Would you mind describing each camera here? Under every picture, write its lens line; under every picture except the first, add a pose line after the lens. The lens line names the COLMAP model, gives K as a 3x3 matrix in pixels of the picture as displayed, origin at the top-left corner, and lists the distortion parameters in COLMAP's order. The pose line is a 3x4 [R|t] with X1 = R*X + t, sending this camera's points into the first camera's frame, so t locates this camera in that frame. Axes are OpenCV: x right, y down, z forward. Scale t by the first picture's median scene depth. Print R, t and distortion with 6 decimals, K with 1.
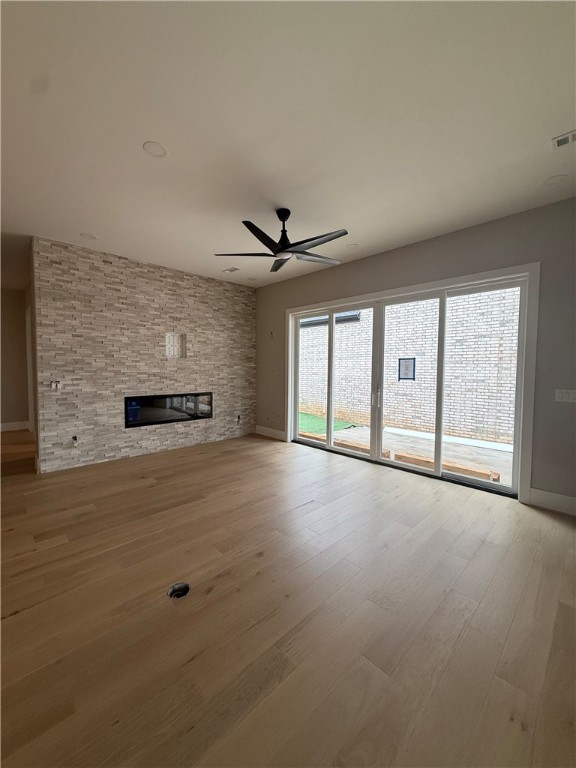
lens RADIAL K [[306.6, 0, 288.5], [0, 306.6, 383.2], [0, 0, 1]] dist [0.001014, 0.000182]
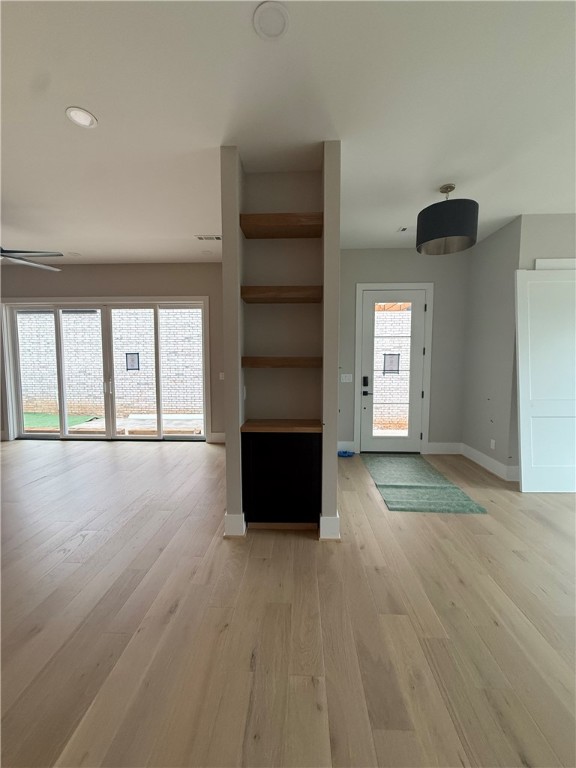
lens RADIAL K [[306.6, 0, 288.9], [0, 306.6, 380.7], [0, 0, 1]] dist [0.001014, 0.000182]
pose [[0.728671, -0.056048, 0.682567, -0.013515], [0.041552, 0.998428, 0.037626, 0.011369], [-0.683603, 0.000945, 0.729854, -0.340206]]
